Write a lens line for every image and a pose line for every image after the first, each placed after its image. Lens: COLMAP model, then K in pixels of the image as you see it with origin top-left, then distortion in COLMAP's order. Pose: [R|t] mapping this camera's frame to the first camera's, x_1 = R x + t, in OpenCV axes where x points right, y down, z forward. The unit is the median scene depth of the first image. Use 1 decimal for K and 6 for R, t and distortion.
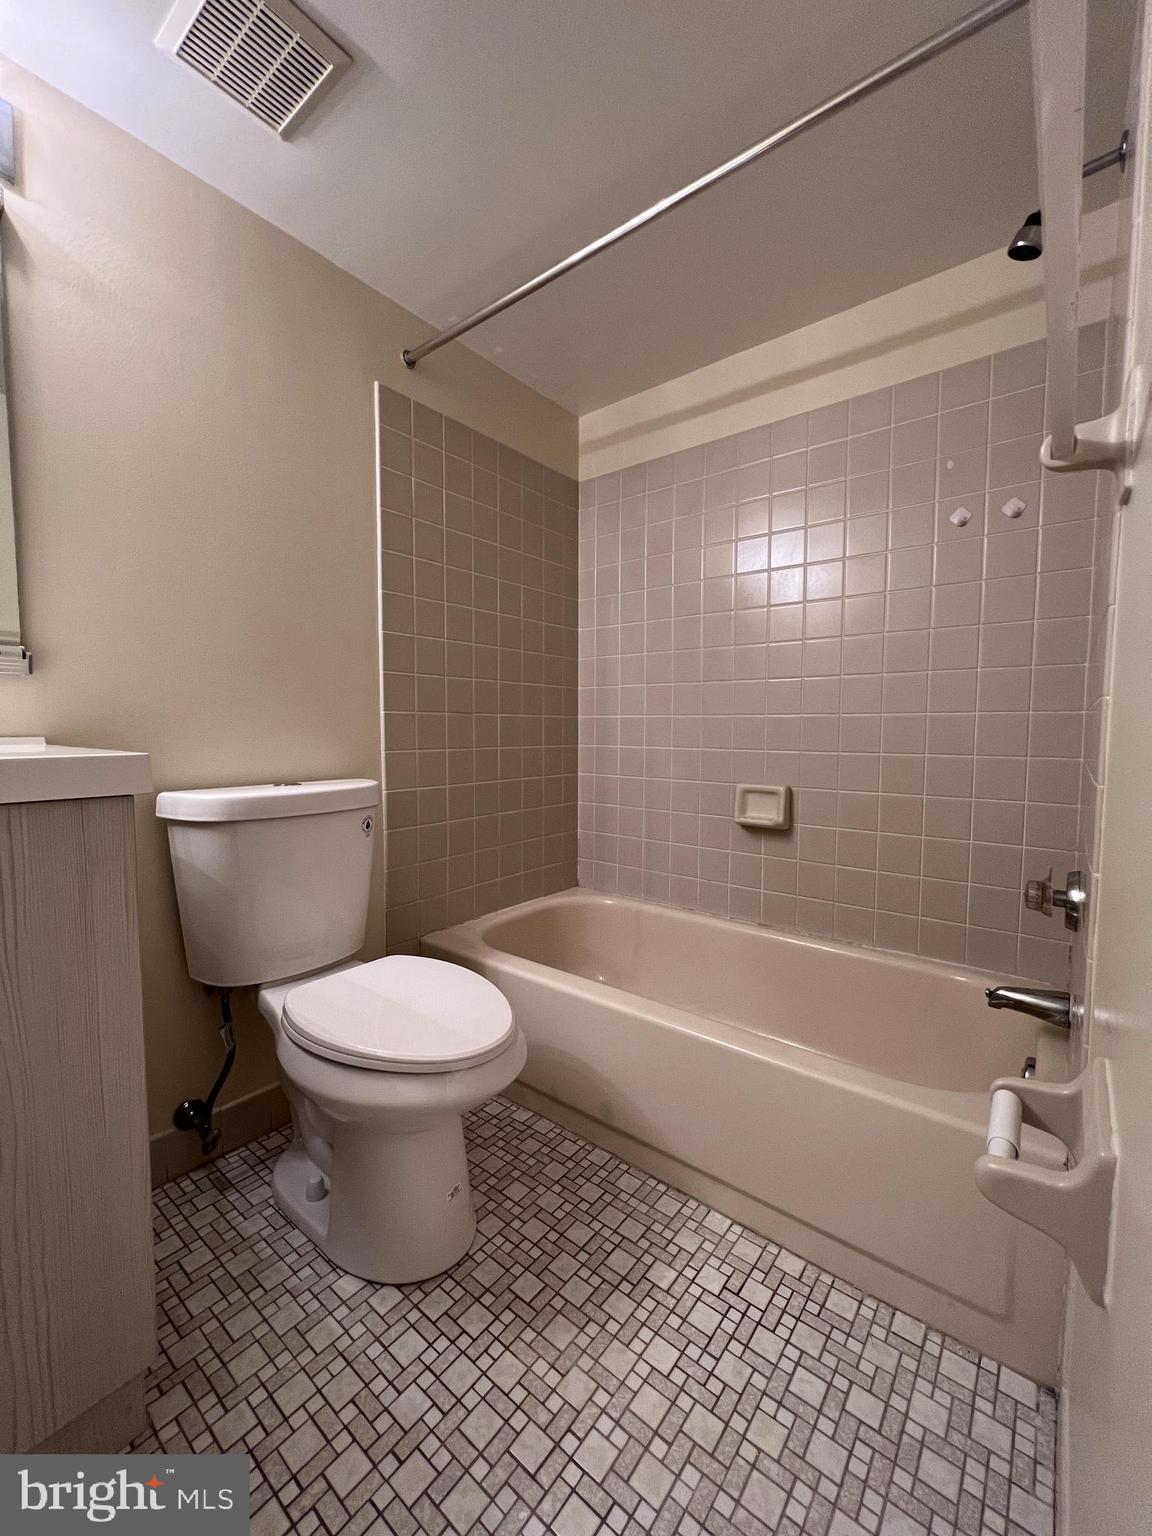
lens RADIAL K [[615.9, 0, 576.0], [0, 615.9, 768.0], [0, 0, 1]] dist [0.001734, -0.000044]
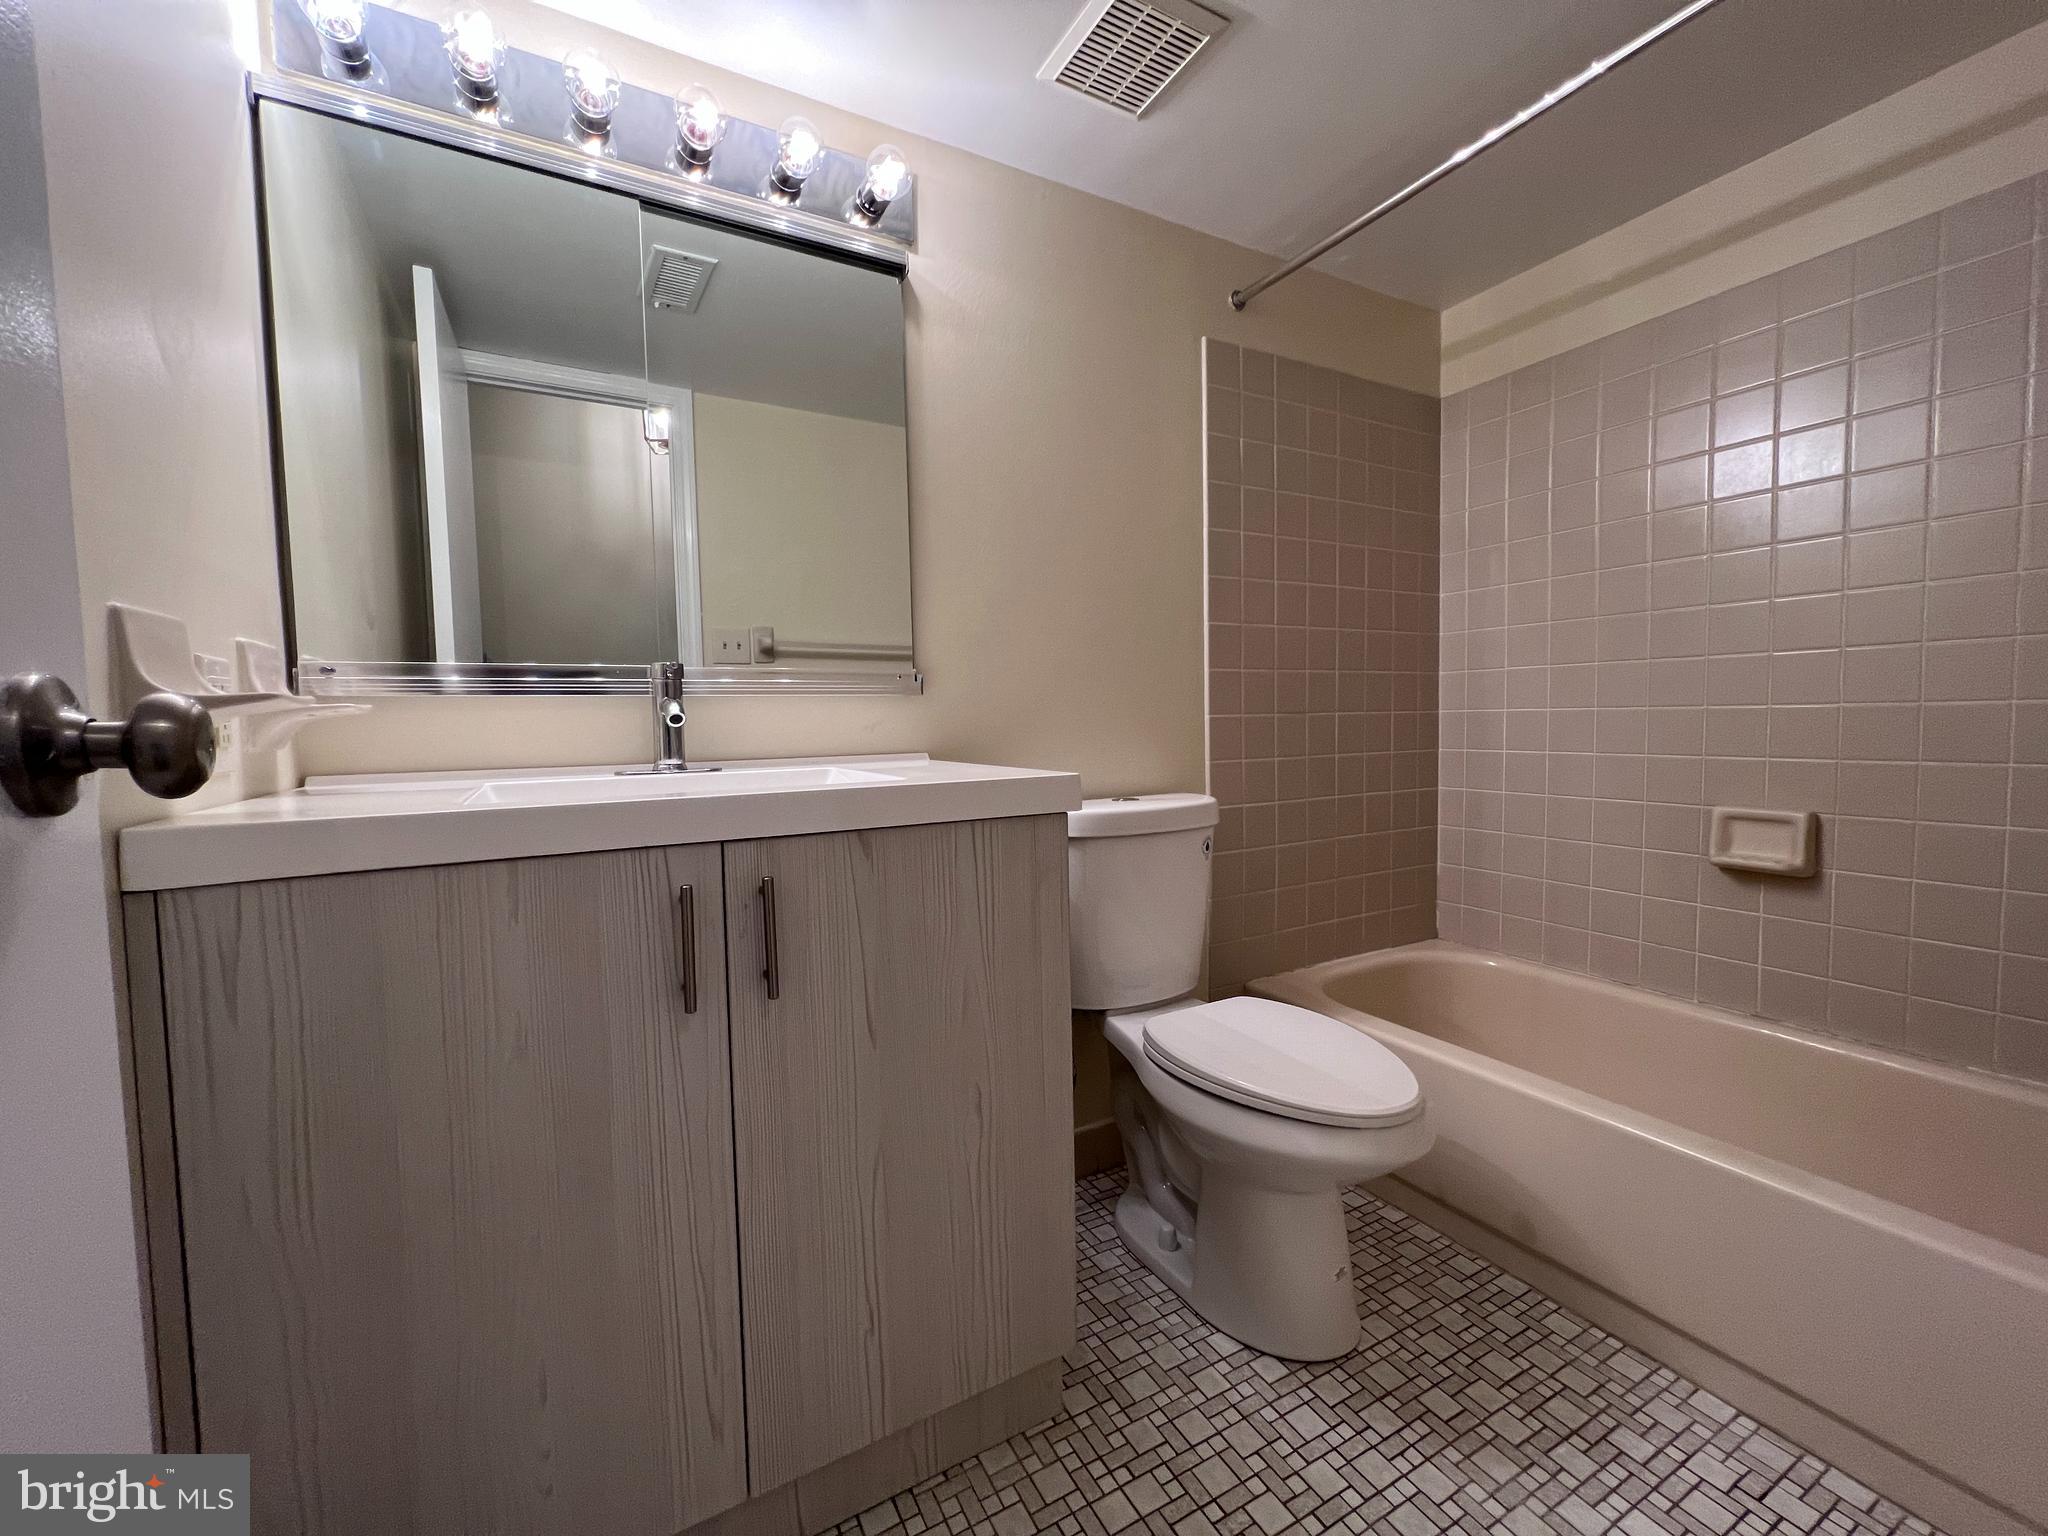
lens RADIAL K [[821.2, 0, 1018.3], [0, 821.2, 768.0], [0, 0, 1]] dist [0.001734, -0.000044]
pose [[0.921575, 0.001774, -0.388196, -0.130355], [-0.003237, 0.999990, -0.003114, -0.015749], [0.388187, 0.004127, 0.921571, -0.193968]]
